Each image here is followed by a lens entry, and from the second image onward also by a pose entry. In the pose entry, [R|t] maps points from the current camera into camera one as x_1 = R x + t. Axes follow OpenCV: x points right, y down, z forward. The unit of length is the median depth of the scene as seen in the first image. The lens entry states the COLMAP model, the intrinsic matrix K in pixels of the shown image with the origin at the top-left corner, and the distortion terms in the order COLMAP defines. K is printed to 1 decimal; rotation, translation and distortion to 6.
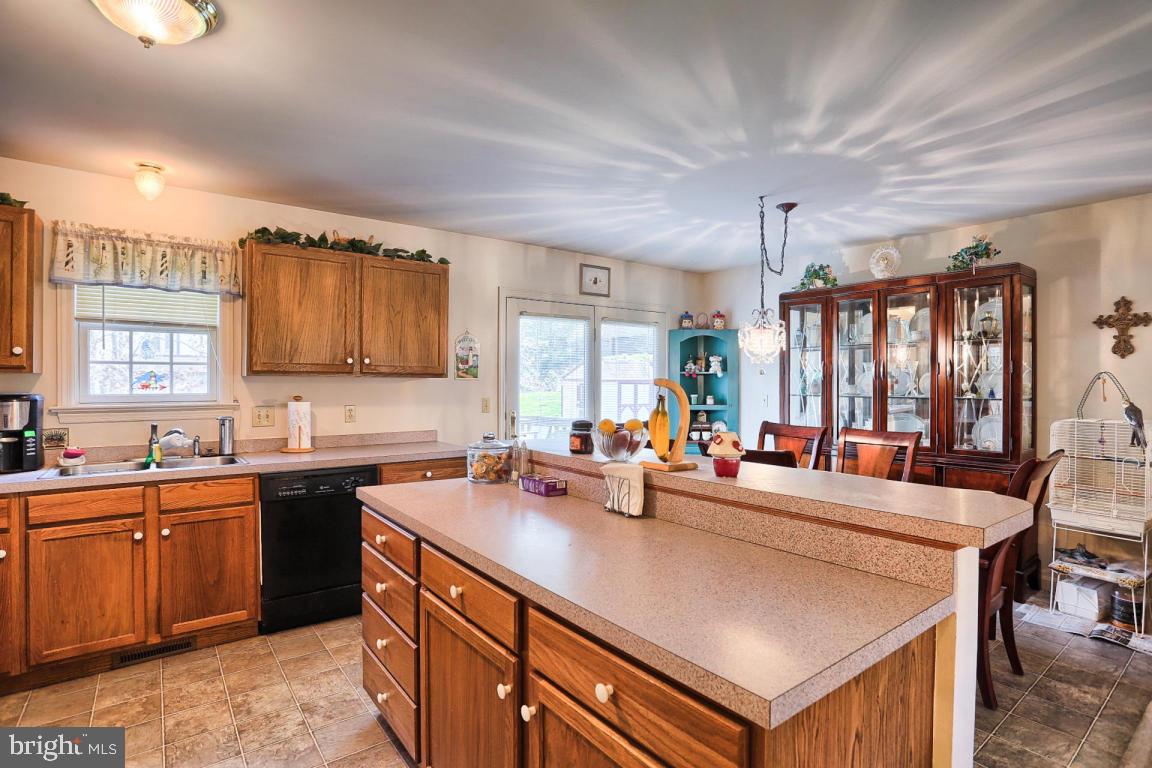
lens RADIAL K [[569.5, 0, 581.1], [0, 569.5, 384.8], [0, 0, 1]] dist [-0.070145, 0.031691]
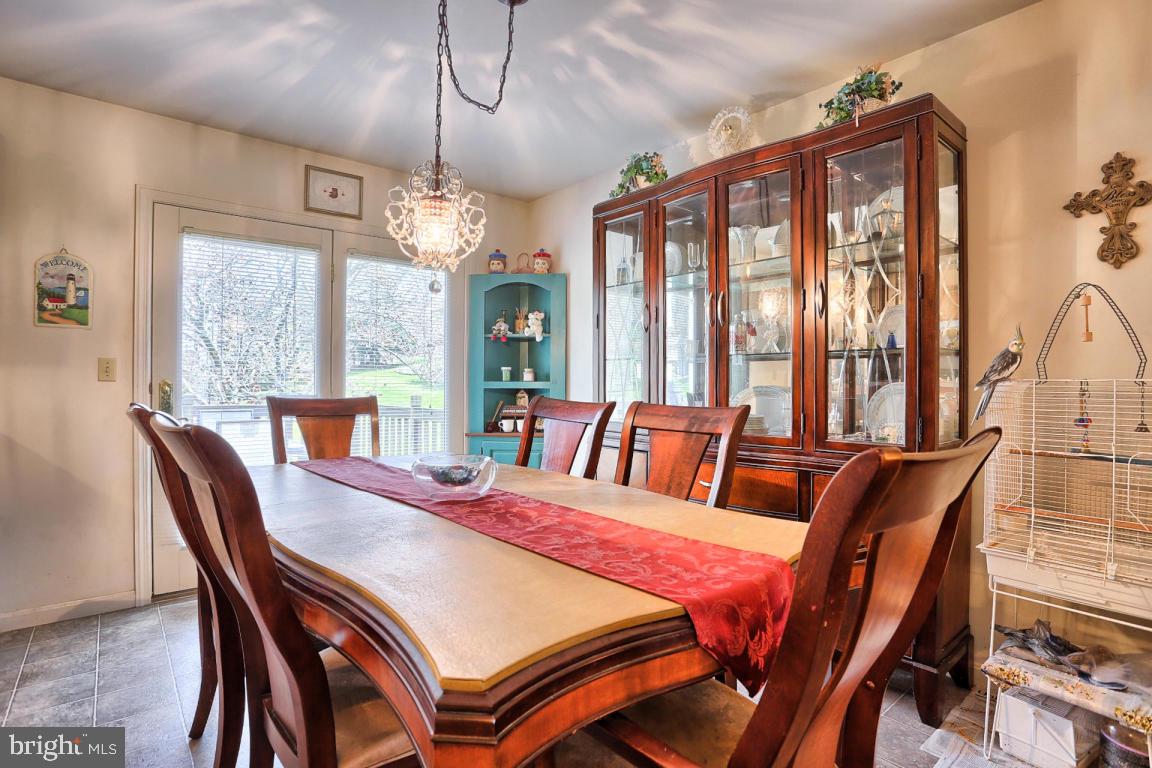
lens RADIAL K [[581.9, 0, 576.0], [0, 581.9, 384.0], [0, 0, 1]] dist [-0.073406, 0.031963]
pose [[0.998978, 0.004729, 0.044941, 0.428196], [-0.004601, 0.999985, -0.002966, 0.067532], [-0.044954, 0.002756, 0.998985, 0.470653]]
